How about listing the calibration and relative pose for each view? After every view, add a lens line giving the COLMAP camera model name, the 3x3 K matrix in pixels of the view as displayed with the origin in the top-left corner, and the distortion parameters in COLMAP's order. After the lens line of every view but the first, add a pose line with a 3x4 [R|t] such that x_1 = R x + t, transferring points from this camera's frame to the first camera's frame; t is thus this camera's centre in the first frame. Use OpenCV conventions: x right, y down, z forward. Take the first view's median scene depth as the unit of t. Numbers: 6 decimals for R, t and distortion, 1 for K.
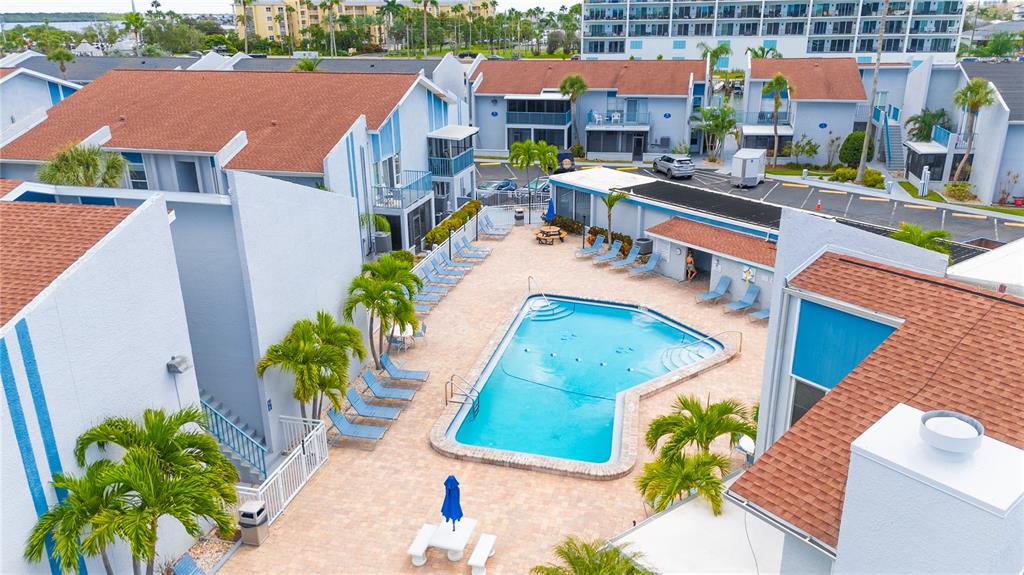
lens RADIAL K [[752.3, 0, 510.8], [0, 752.3, 288.5], [0, 0, 1]] dist [0.044955, -0.018322]
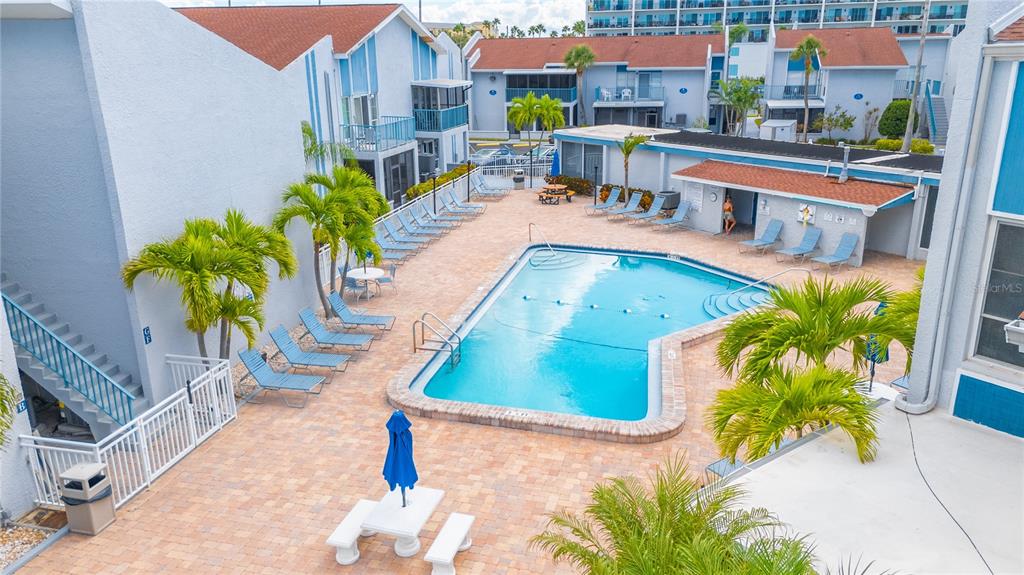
lens RADIAL K [[752.3, 0, 512.9], [0, 752.3, 288.7], [0, 0, 1]] dist [0.044955, -0.018322]
pose [[0.999999, -0.000821, -0.001244, 0.007759], [0.000768, 0.999123, -0.041872, 0.096453], [0.001277, 0.041871, 0.999122, 0.215977]]
